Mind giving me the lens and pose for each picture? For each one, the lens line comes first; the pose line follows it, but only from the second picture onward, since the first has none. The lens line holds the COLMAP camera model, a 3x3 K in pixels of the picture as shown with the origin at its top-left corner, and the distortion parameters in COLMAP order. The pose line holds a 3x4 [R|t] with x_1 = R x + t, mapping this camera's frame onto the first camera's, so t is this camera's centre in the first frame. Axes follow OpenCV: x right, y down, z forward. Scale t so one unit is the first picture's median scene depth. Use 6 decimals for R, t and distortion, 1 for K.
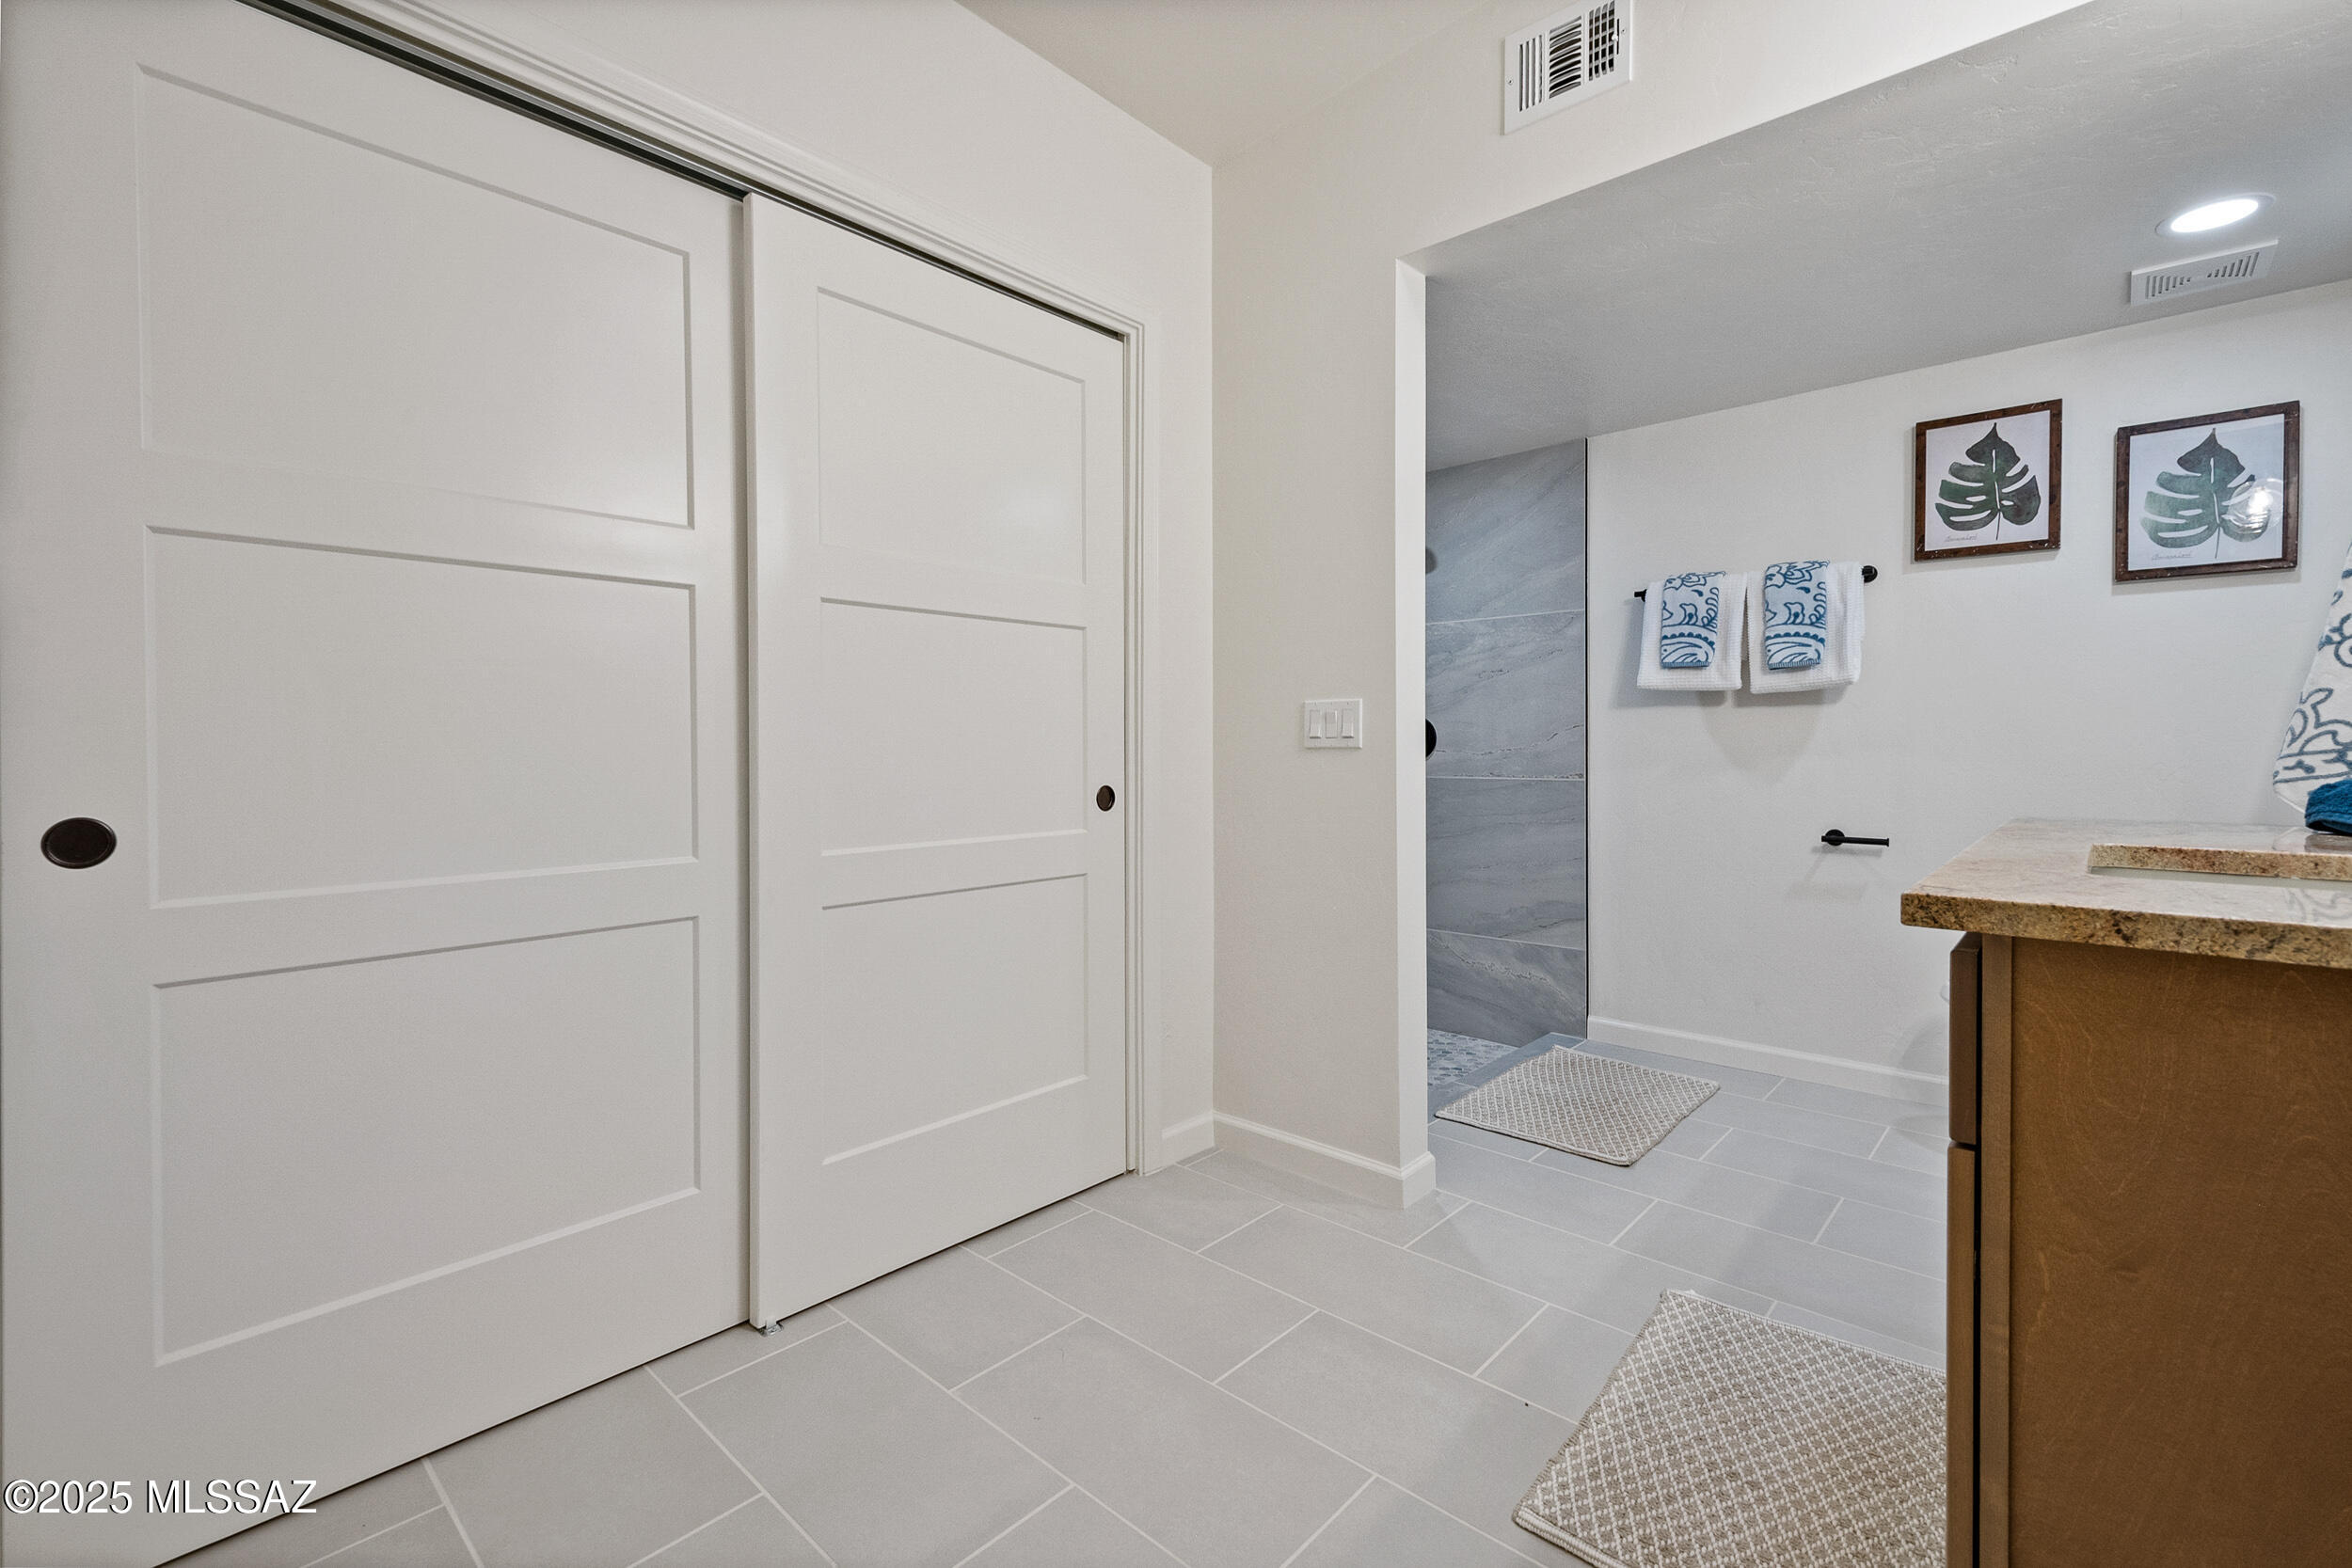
lens RADIAL K [[1024.9, 0, 1174.6], [0, 1024.9, 750.8], [0, 0, 1]] dist [-0.000679, -0.000002]
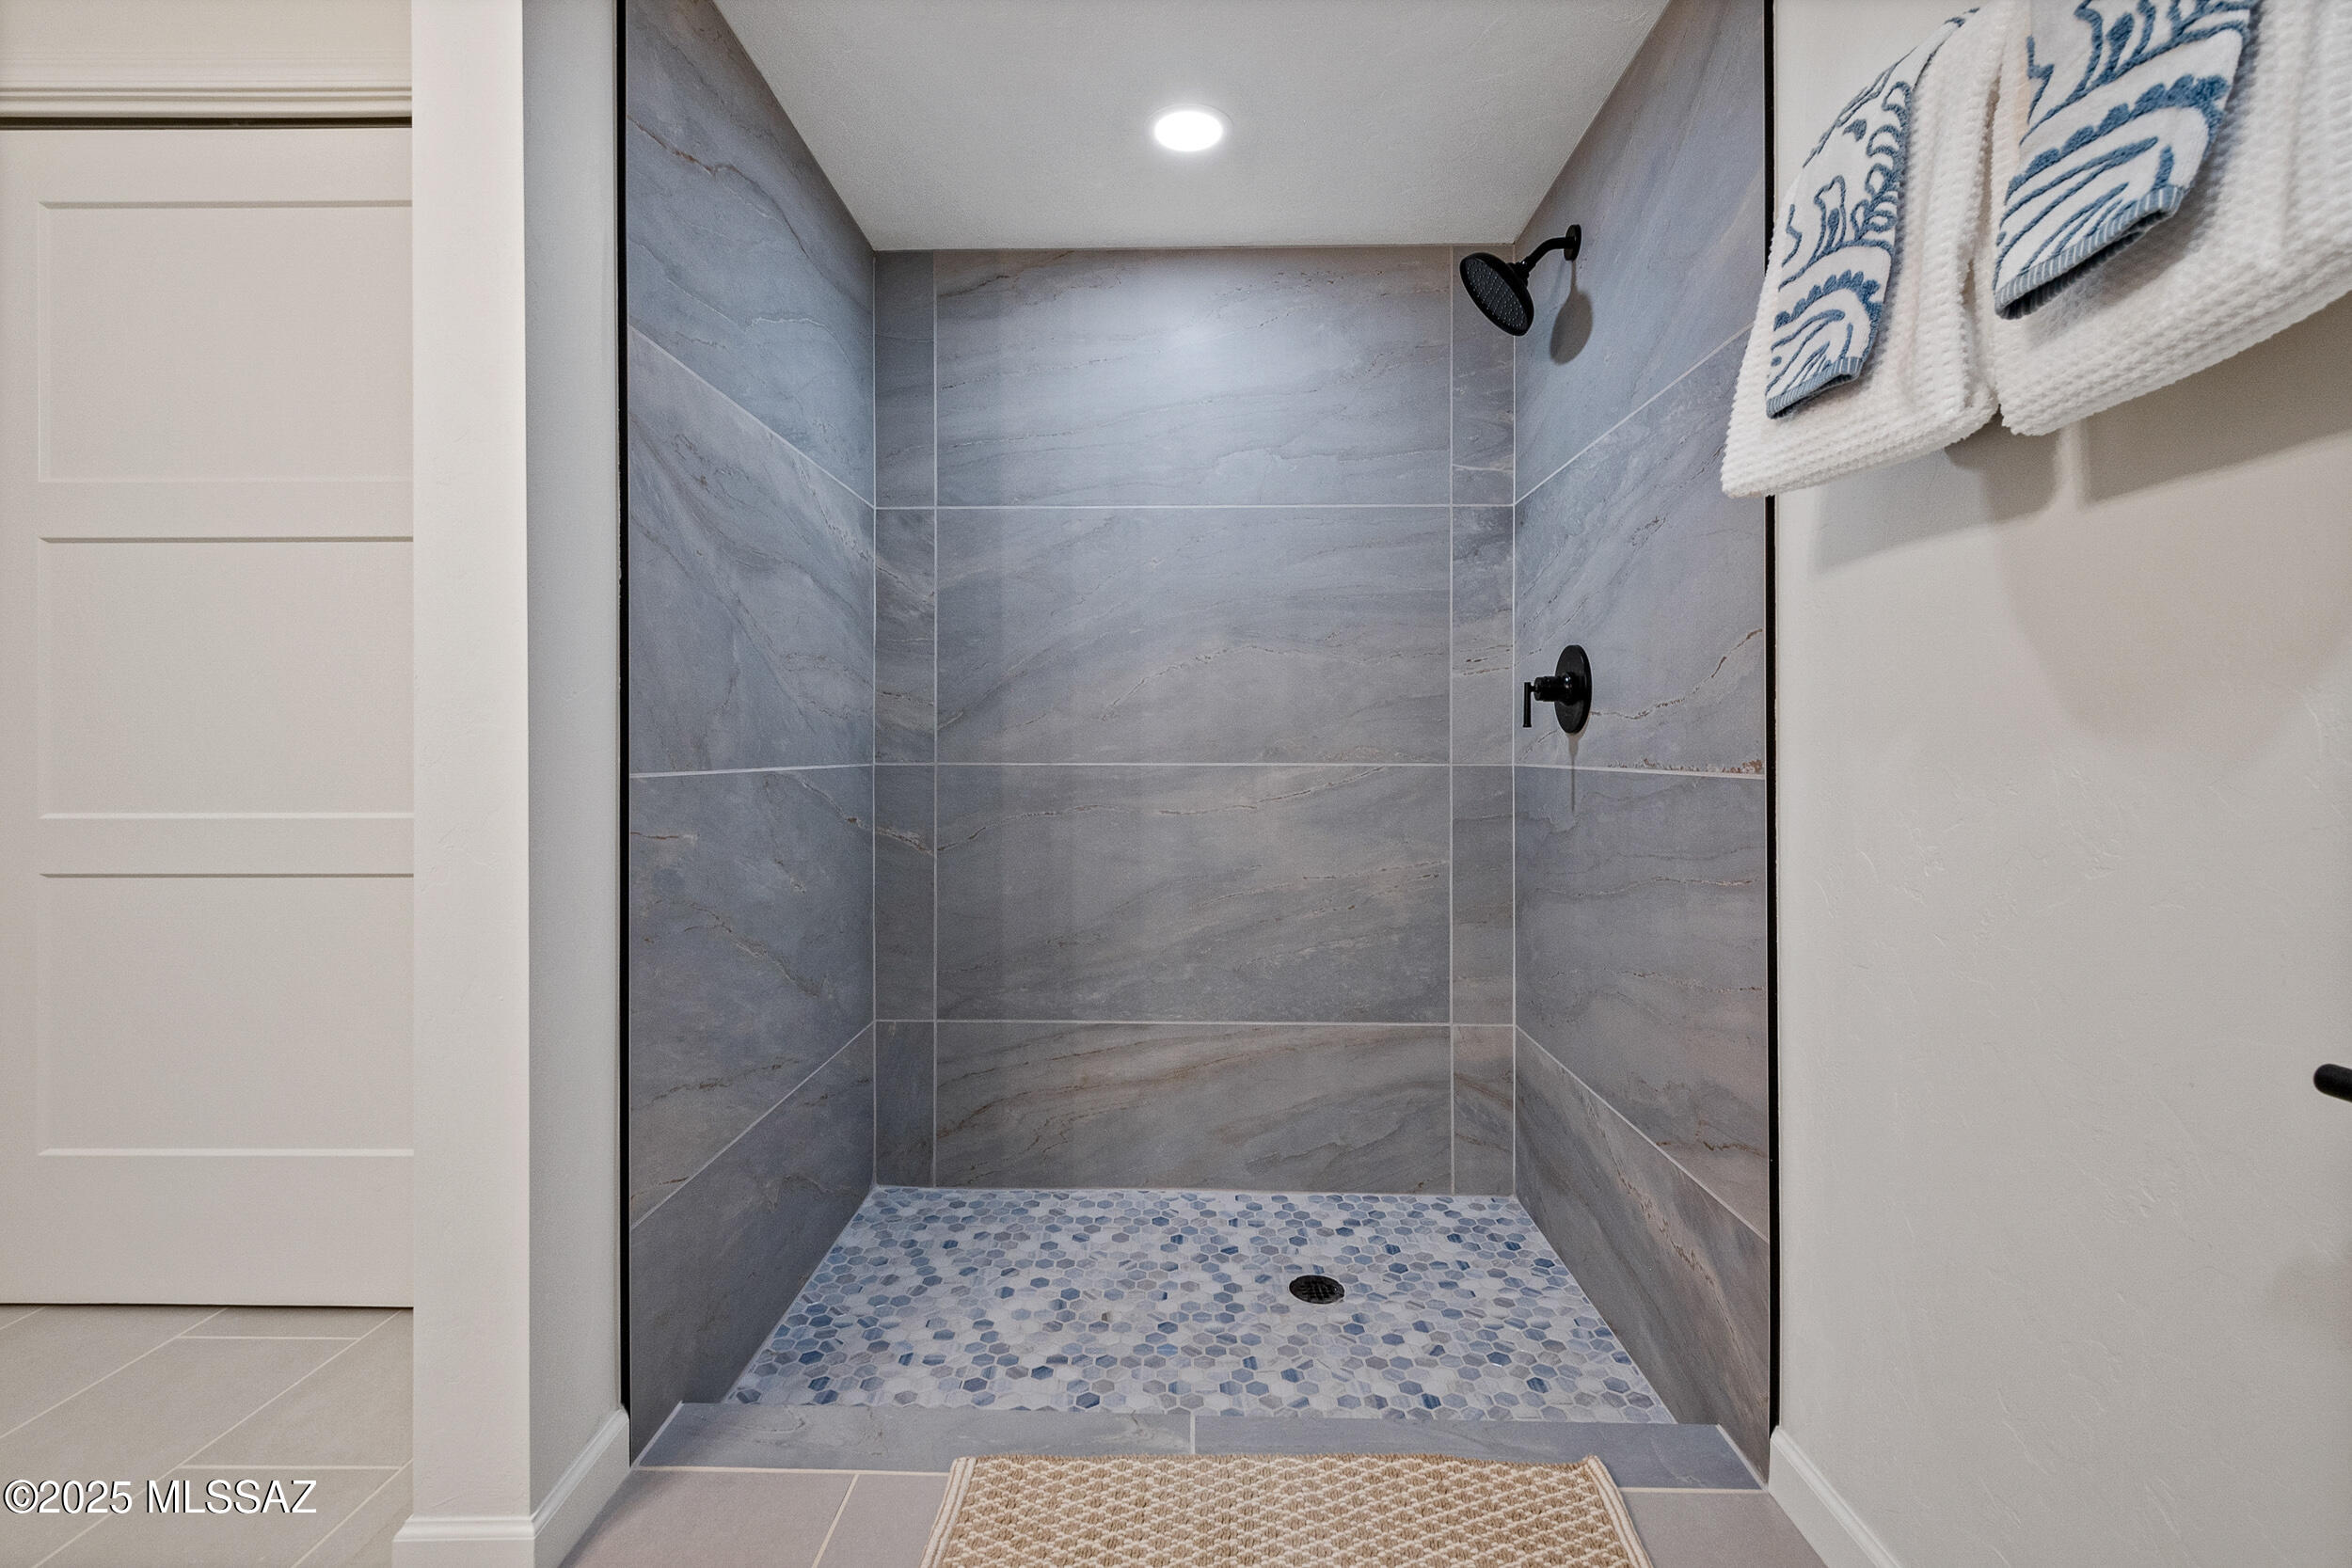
lens RADIAL K [[1051.6, 0, 1174.9], [0, 1051.6, 744.5], [0, 0, 1]] dist [0.001989, 0.000359]
pose [[0.665915, 0.002307, -0.746024, 0.644141], [-0.004484, 0.999990, -0.000911, 0.021046], [0.746014, 0.003952, 0.665918, 0.703448]]
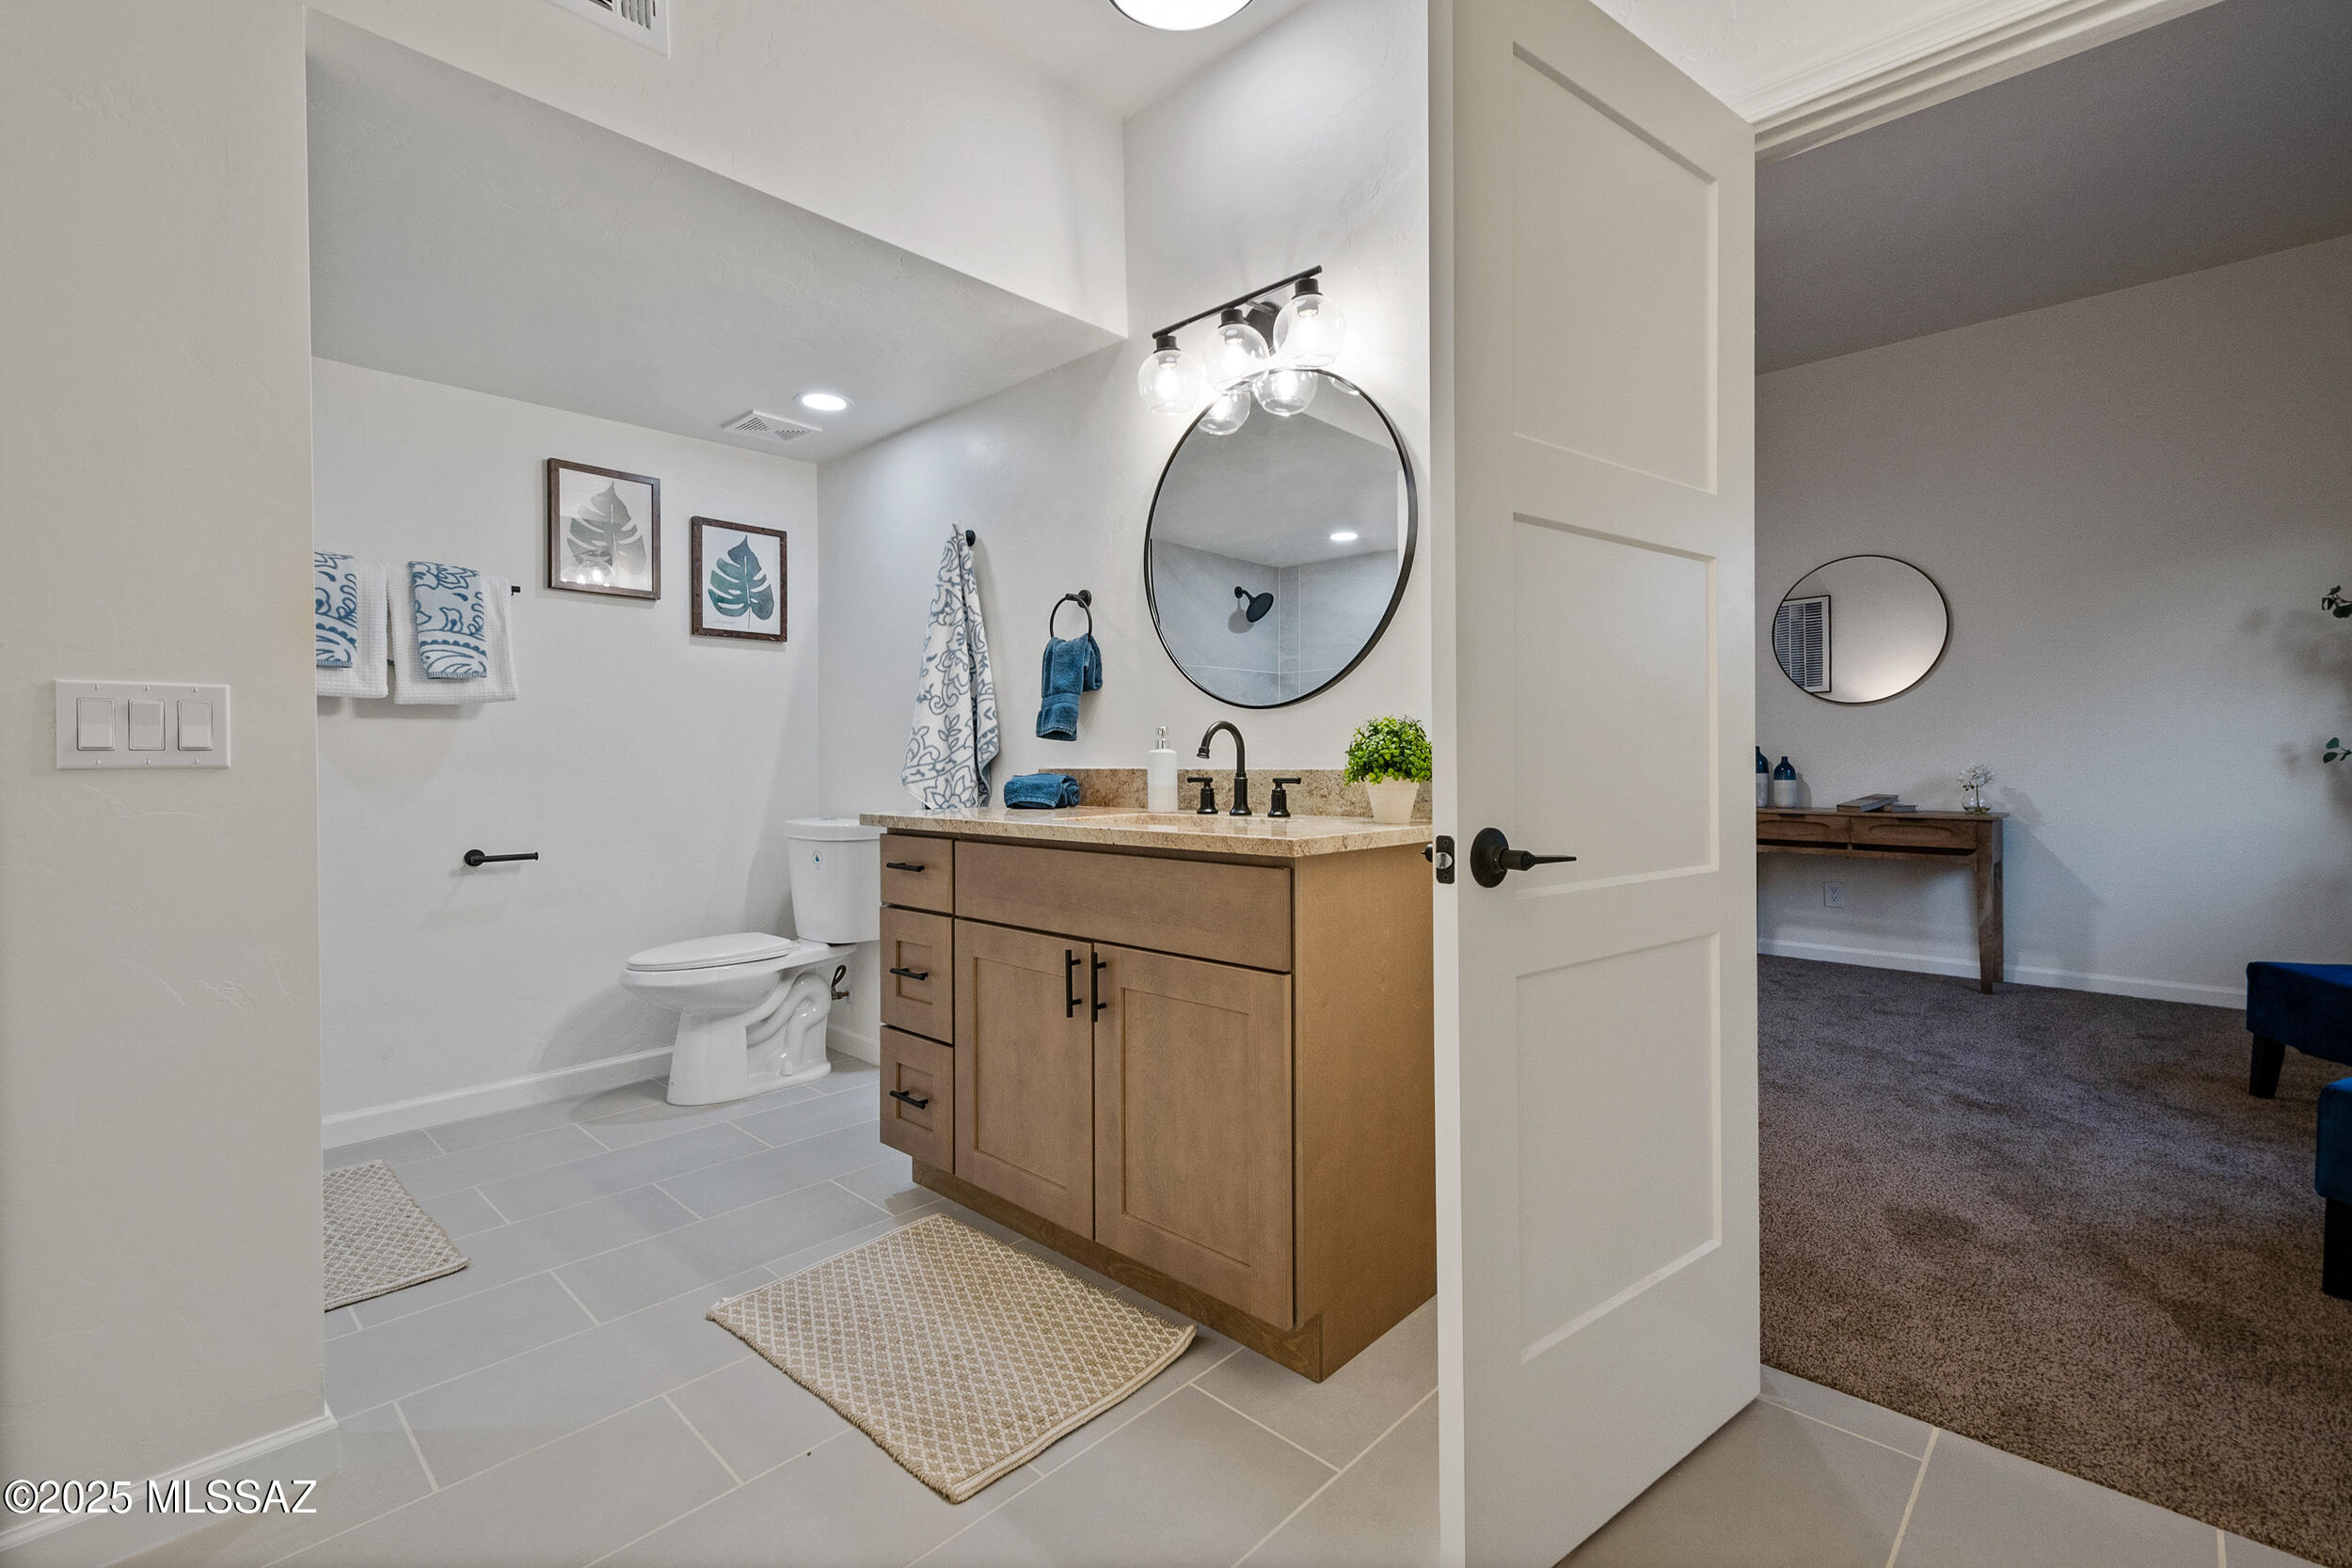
lens RADIAL K [[1012.4, 0, 1175.9], [0, 1012.4, 760.4], [0, 0, 1]] dist [0.000681, 0.000068]
pose [[0.009932, -0.000454, 0.999951, -0.309506], [0.009347, 0.999956, 0.000361, -0.001208], [-0.999907, 0.009343, 0.009936, 0.337462]]
